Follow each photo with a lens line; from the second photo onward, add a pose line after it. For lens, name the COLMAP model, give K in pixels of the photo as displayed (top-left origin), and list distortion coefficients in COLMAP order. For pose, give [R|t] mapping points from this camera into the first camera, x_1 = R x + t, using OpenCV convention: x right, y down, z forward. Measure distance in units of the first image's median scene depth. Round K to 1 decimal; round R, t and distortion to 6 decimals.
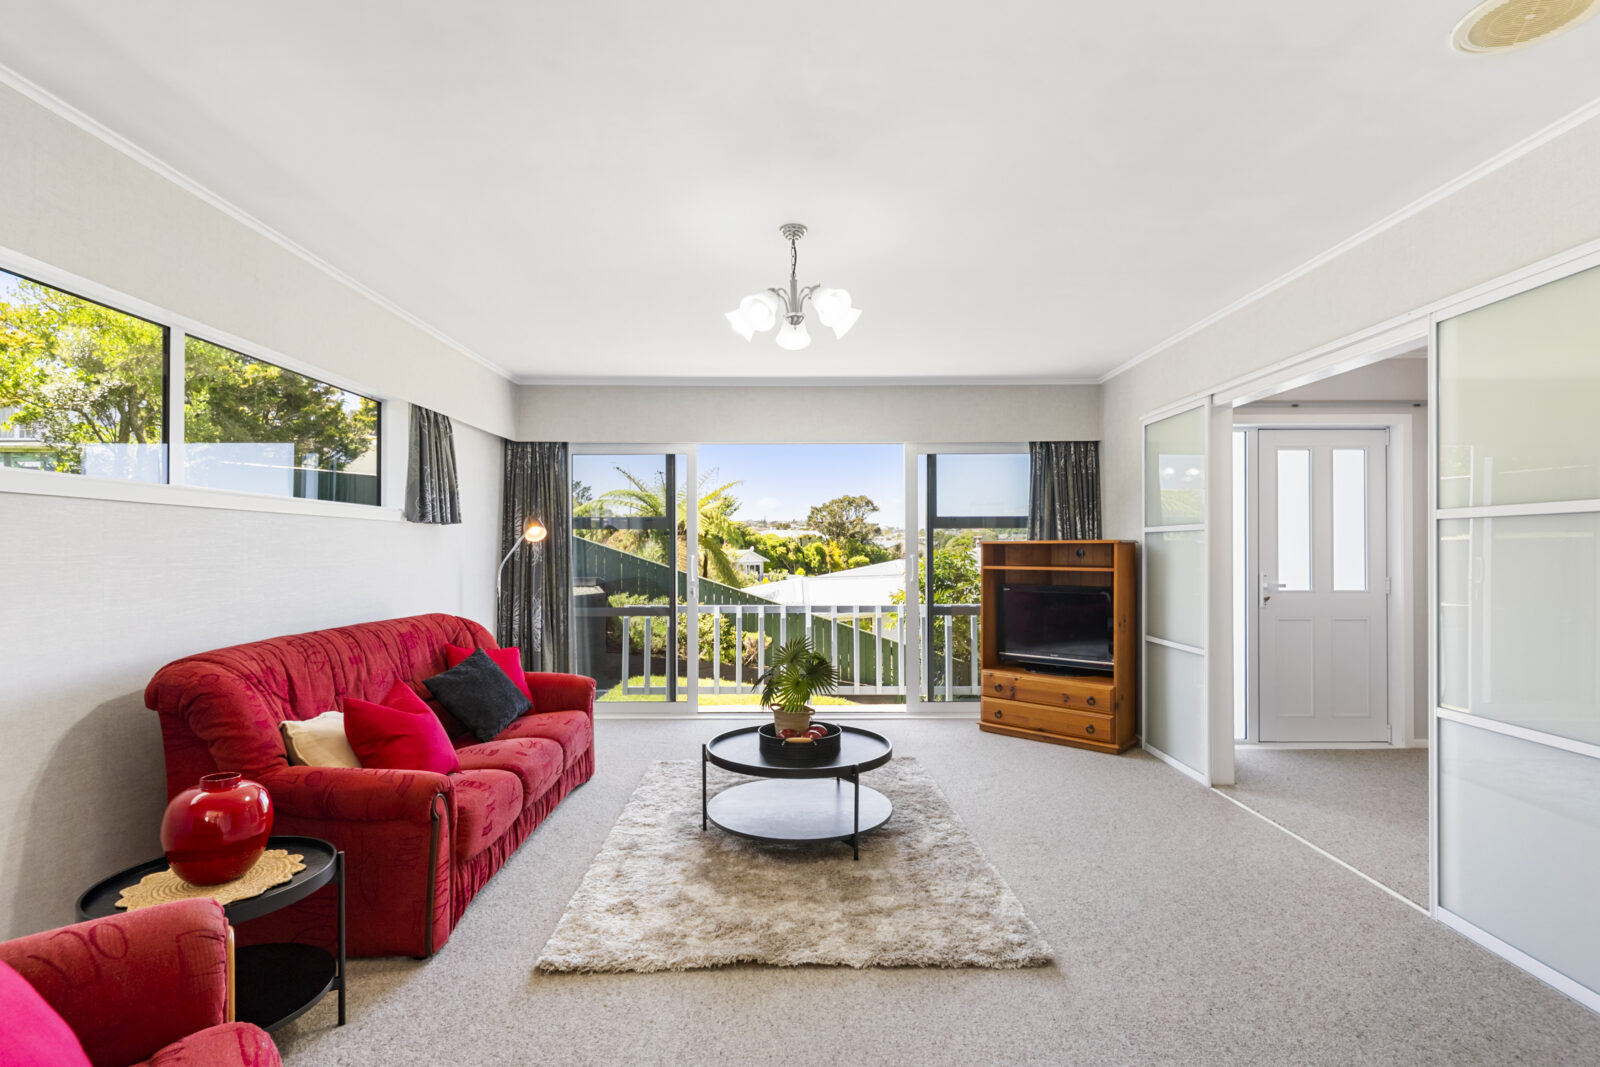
lens RADIAL K [[780.9, 0, 794.5], [0, 780.9, 554.6], [0, 0, 1]] dist [0.002500, 0.000230]
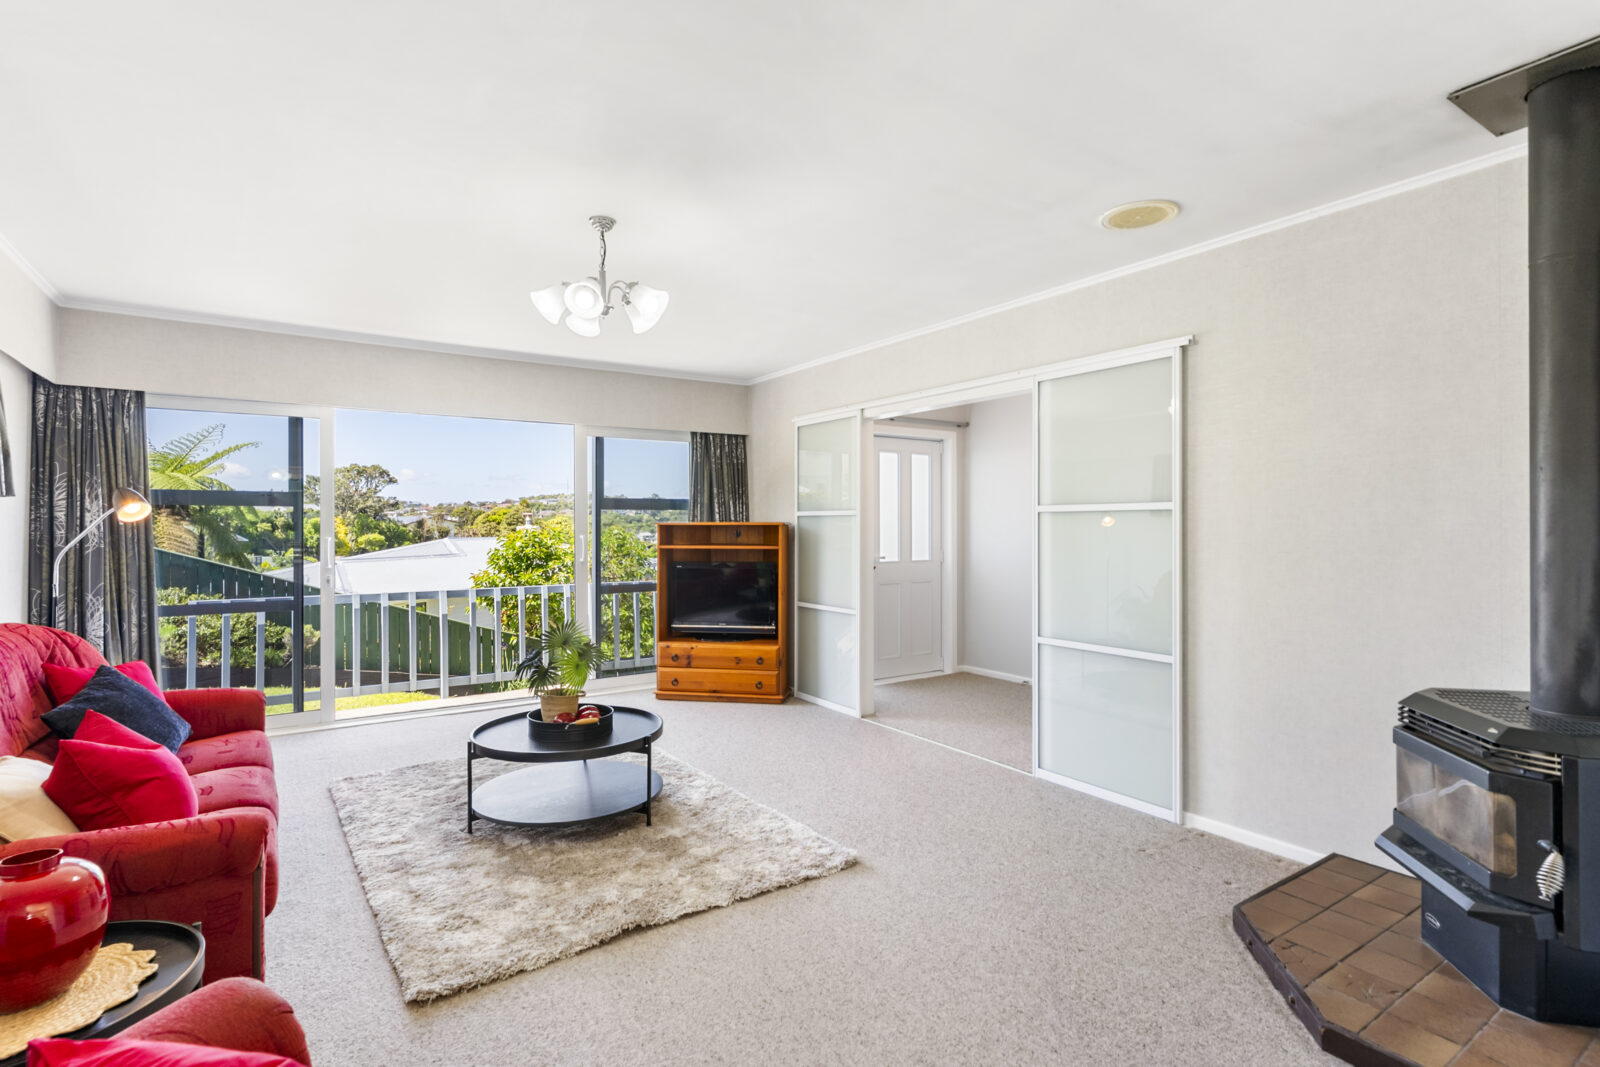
lens RADIAL K [[781.1, 0, 800.7], [0, 781.1, 535.6], [0, 0, 1]] dist [0.002148, 0.000164]
pose [[0.831555, -0.006411, 0.555405, -0.248357], [0.003341, 0.999973, 0.006541, -0.007273], [-0.555432, -0.003584, 0.831554, 0.001724]]
